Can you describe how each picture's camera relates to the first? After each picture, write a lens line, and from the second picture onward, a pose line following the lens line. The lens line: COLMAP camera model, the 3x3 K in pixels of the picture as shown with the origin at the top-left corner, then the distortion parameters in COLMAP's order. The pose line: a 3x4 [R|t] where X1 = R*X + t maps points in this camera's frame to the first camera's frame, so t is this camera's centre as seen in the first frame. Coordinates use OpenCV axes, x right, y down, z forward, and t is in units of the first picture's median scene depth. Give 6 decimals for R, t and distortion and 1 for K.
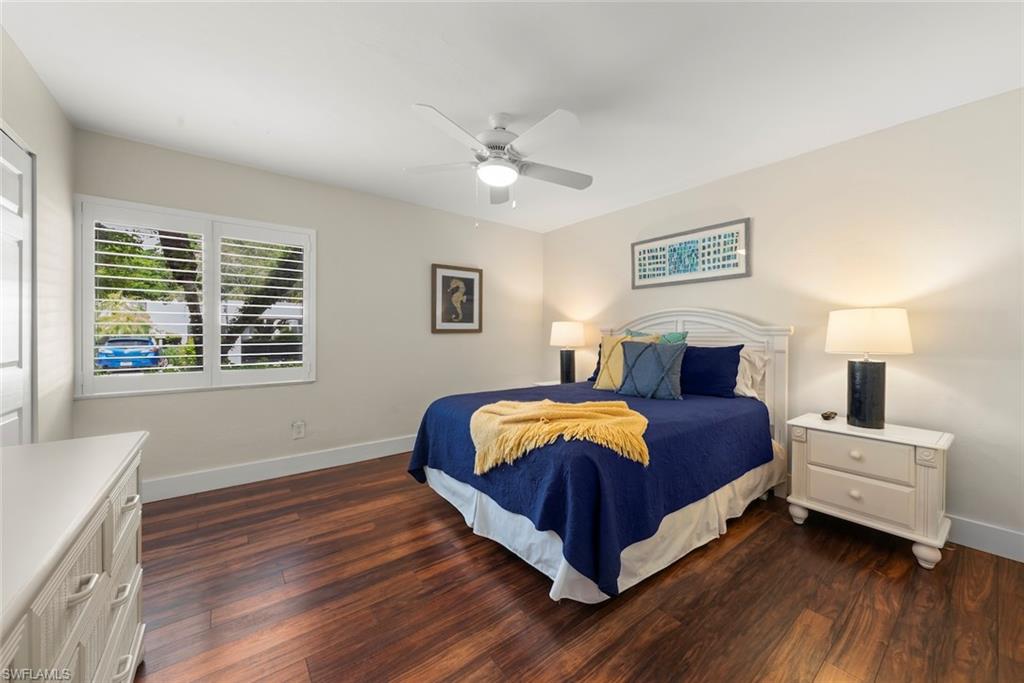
lens RADIAL K [[383.3, 0, 508.1], [0, 383.3, 329.7], [0, 0, 1]] dist [0.028667, 0.000028]
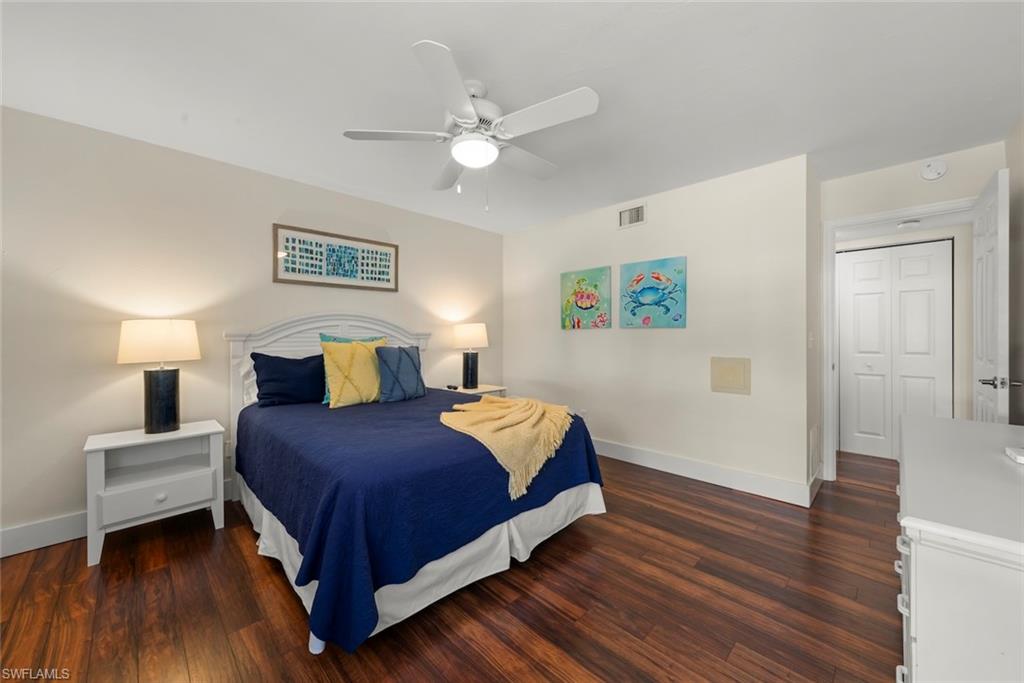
lens RADIAL K [[388.9, 0, 502.2], [0, 388.9, 345.7], [0, 0, 1]] dist [-0.011716, 0.000035]
pose [[-0.114364, -0.014906, 0.993327, -0.559894], [0.001744, 0.999883, 0.015206, 0.014642], [-0.993437, 0.003471, -0.114325, 0.677826]]
